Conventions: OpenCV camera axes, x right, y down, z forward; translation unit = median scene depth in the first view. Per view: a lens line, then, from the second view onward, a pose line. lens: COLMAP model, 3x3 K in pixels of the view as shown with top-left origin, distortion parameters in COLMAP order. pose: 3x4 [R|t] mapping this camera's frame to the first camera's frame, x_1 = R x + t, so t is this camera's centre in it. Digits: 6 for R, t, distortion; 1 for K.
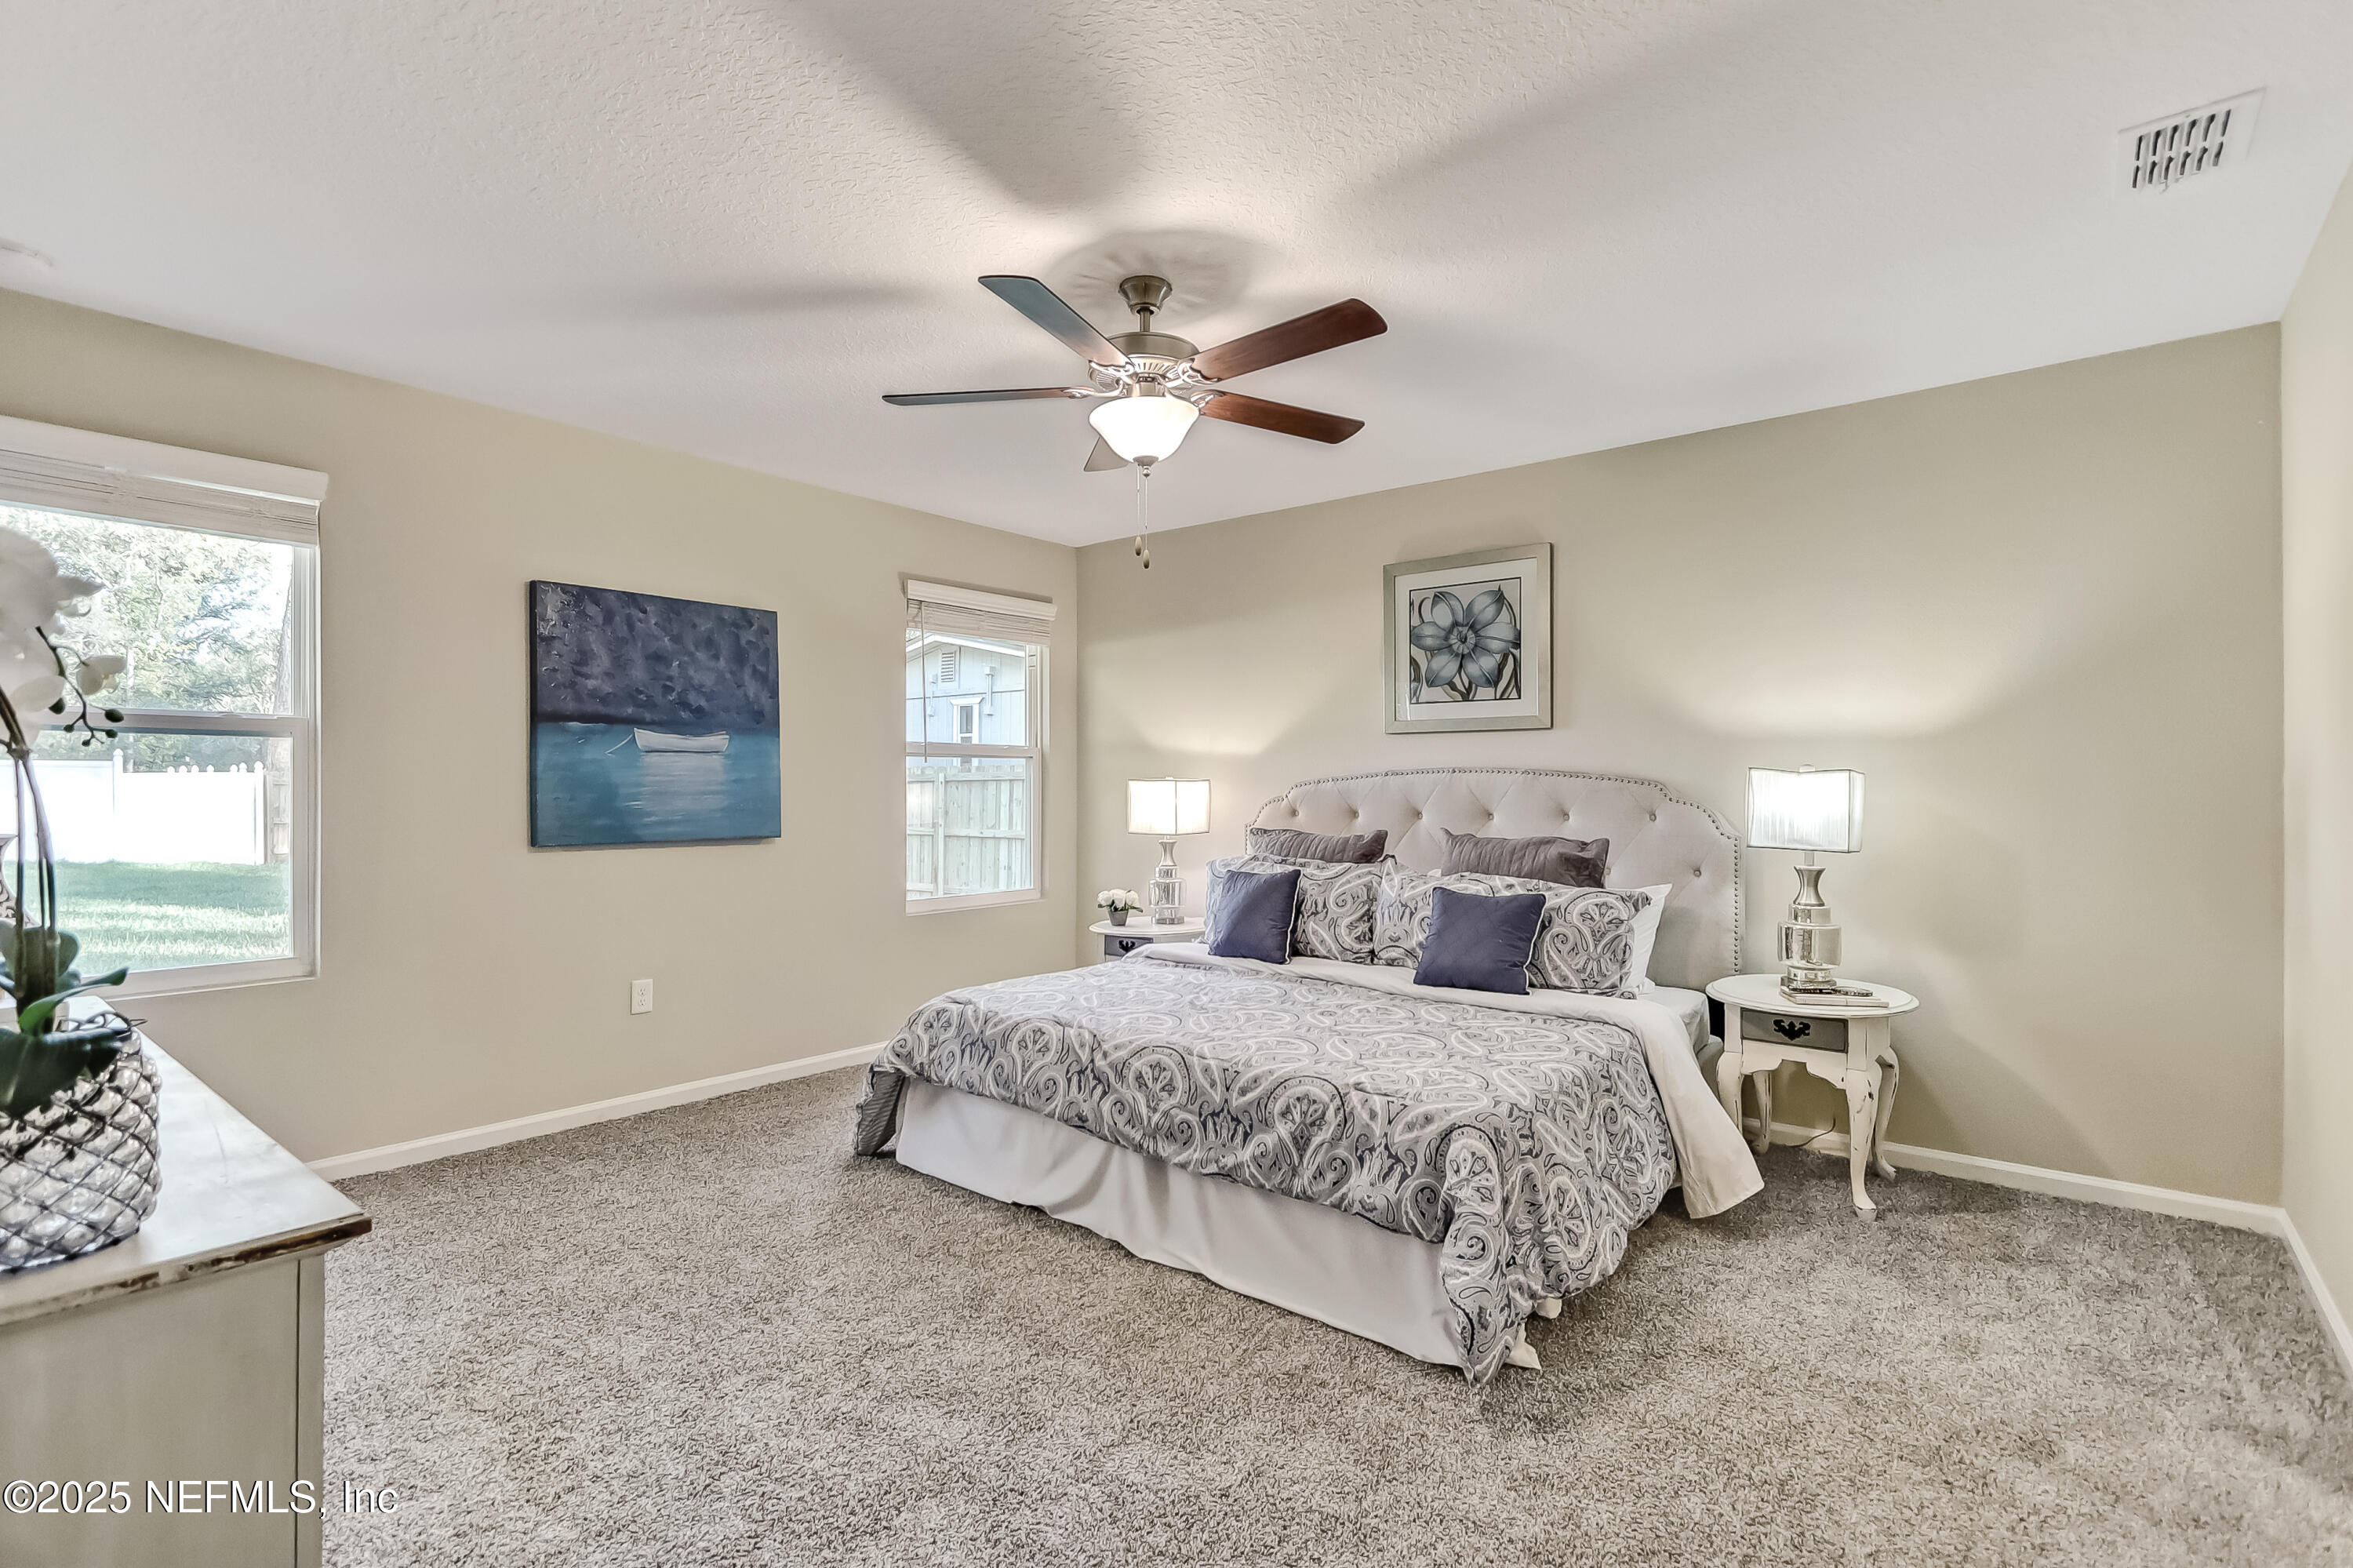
lens RADIAL K [[1100.2, 0, 1168.3], [0, 1100.2, 786.5], [0, 0, 1]] dist [-0.000831, 0.000131]
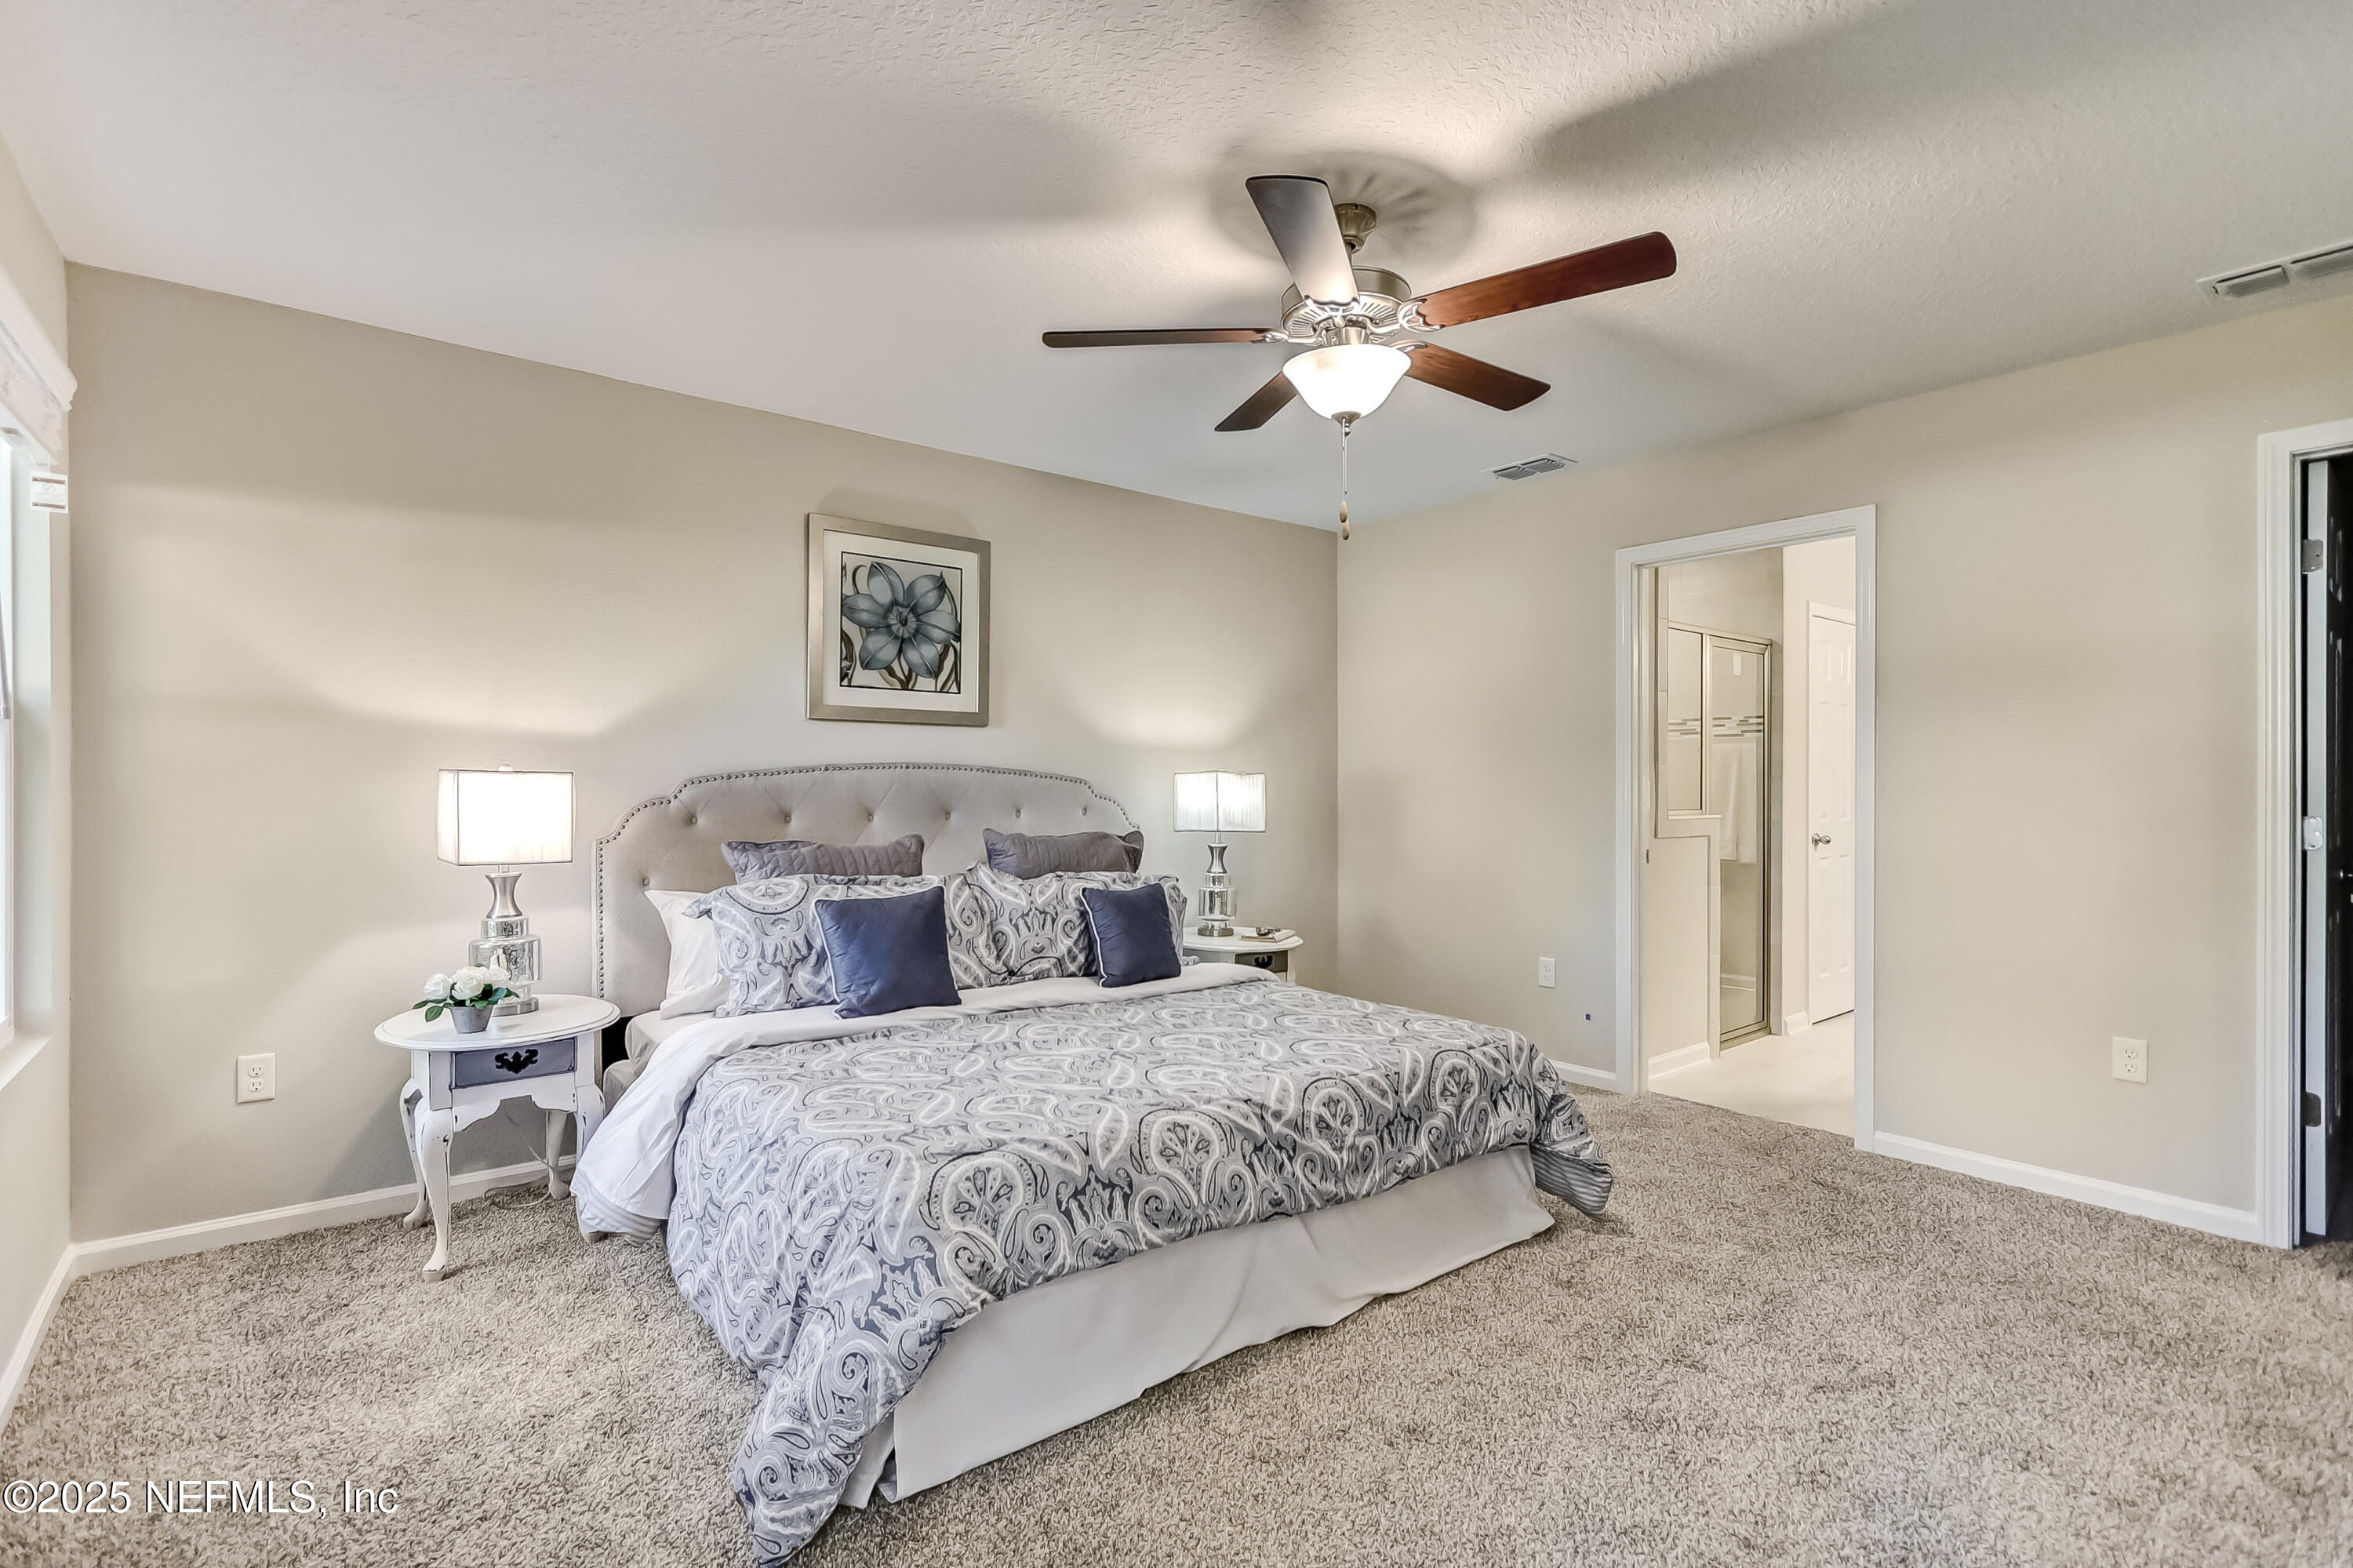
lens RADIAL K [[1100.2, 0, 1168.3], [0, 1100.2, 786.5], [0, 0, 1]] dist [-0.000831, 0.000131]
pose [[0.208285, -0.002860, 0.978064, -0.613323], [-0.003896, 0.999985, 0.003753, -0.002206], [-0.978061, -0.004592, 0.208270, 0.638765]]
